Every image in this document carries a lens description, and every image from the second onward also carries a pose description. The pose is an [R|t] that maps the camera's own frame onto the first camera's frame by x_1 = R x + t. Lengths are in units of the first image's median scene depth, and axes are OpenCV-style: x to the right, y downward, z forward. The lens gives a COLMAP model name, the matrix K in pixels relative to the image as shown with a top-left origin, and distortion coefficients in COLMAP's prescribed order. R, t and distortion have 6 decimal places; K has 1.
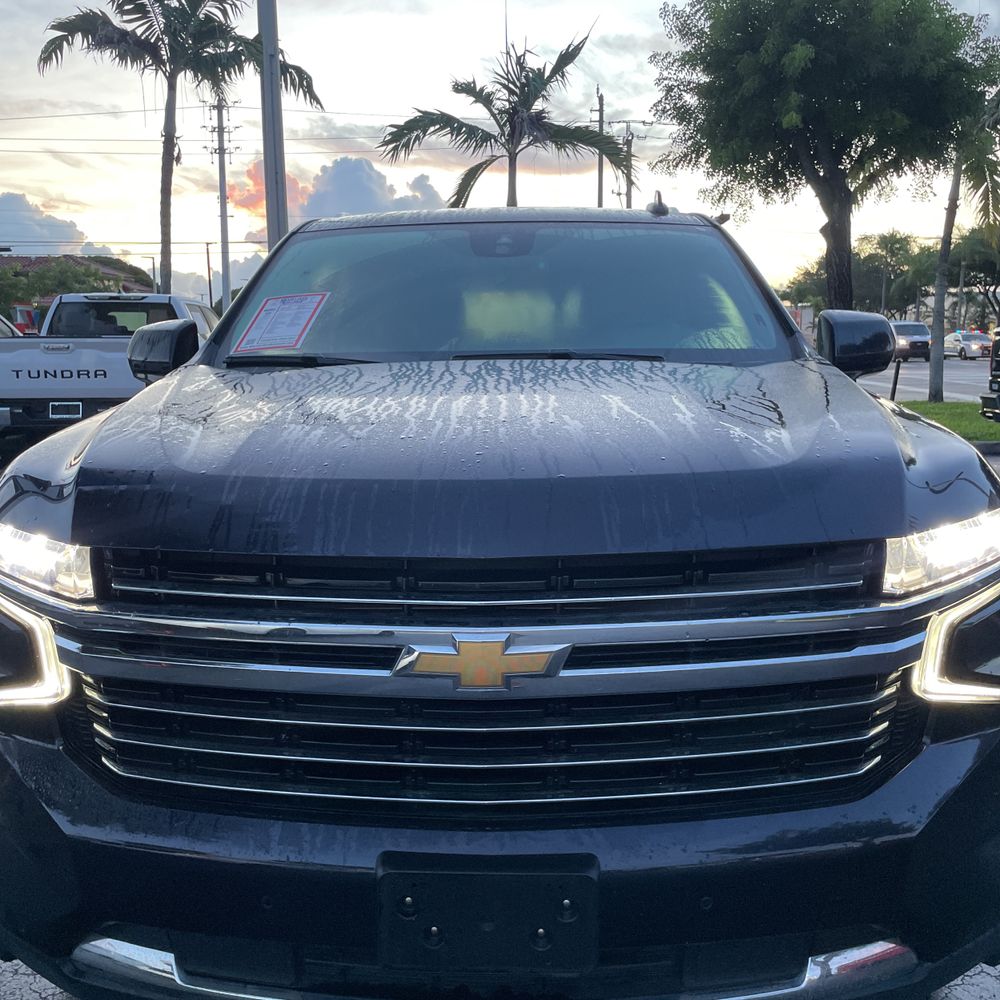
lens RADIAL K [[1024.0, 0, 499.2], [0, 1024.0, 482.2], [0, 0, 1]] dist [0.037007, 0.000000]
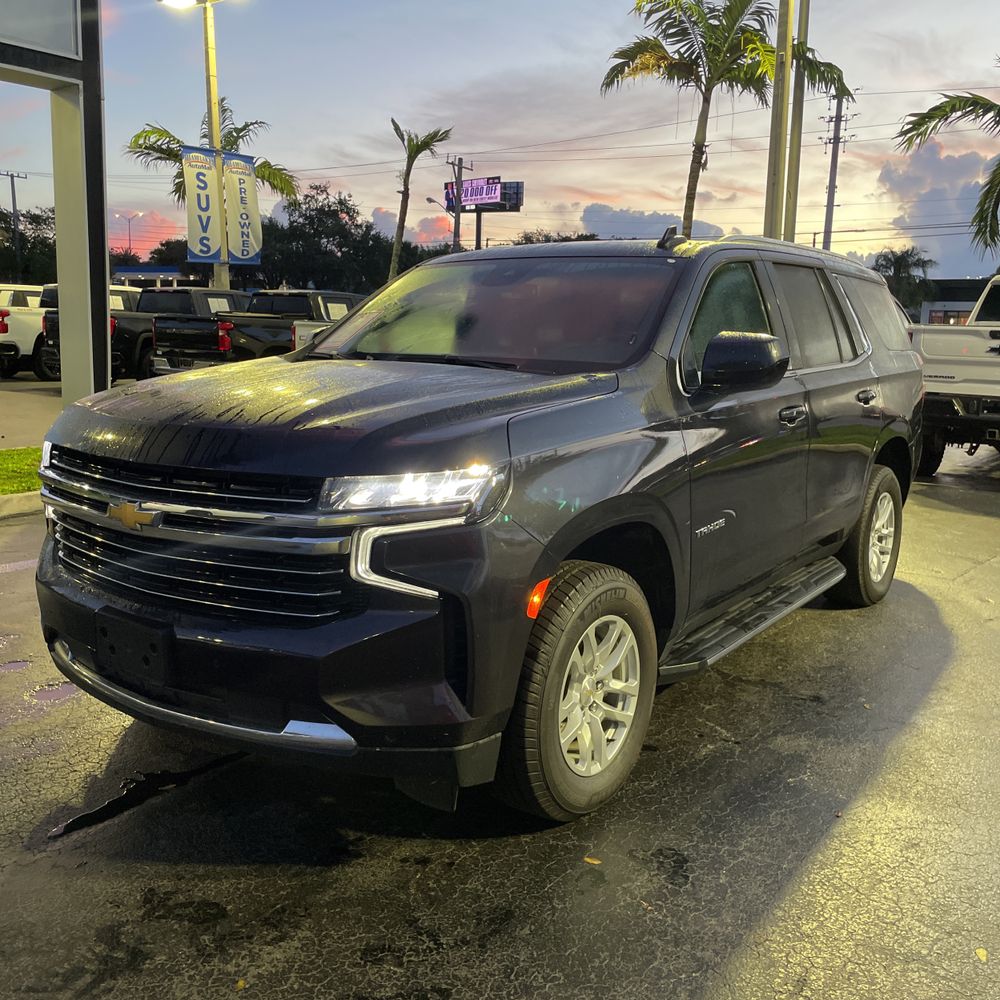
lens RADIAL K [[1024.0, 0, 506.4], [0, 1024.0, 492.9], [0, 0, 1]] dist [0.037007, 0.000000]
pose [[0.831123, 0.116278, -0.543796, 0.210370], [-0.104555, 0.993129, 0.052559, -0.005351], [0.546171, 0.013173, 0.837570, -0.031622]]
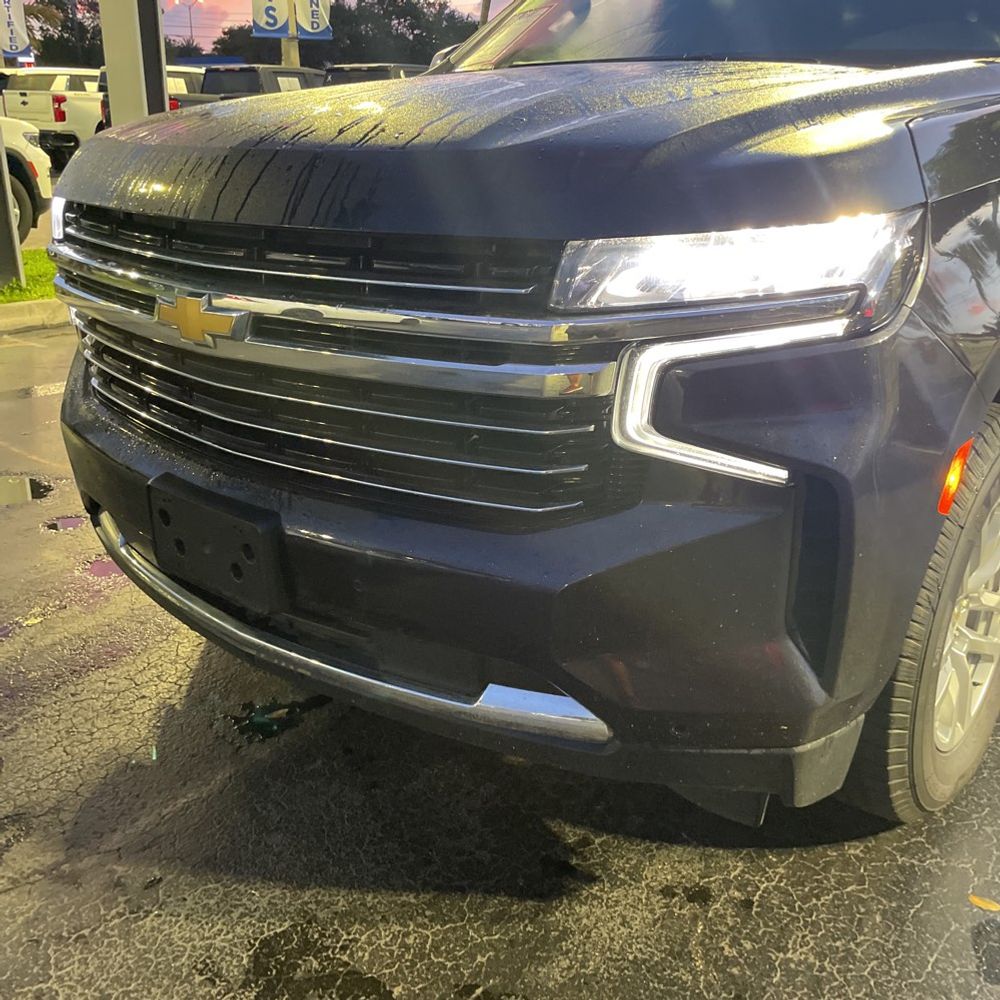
lens RADIAL K [[1024.0, 0, 513.4], [0, 1024.0, 484.7], [0, 0, 1]] dist [0.037007, 0.000000]
pose [[0.793941, 0.217161, -0.567890, 0.117488], [-0.096635, 0.967236, 0.234770, 0.007430], [0.600267, -0.131516, 0.788913, 0.040971]]
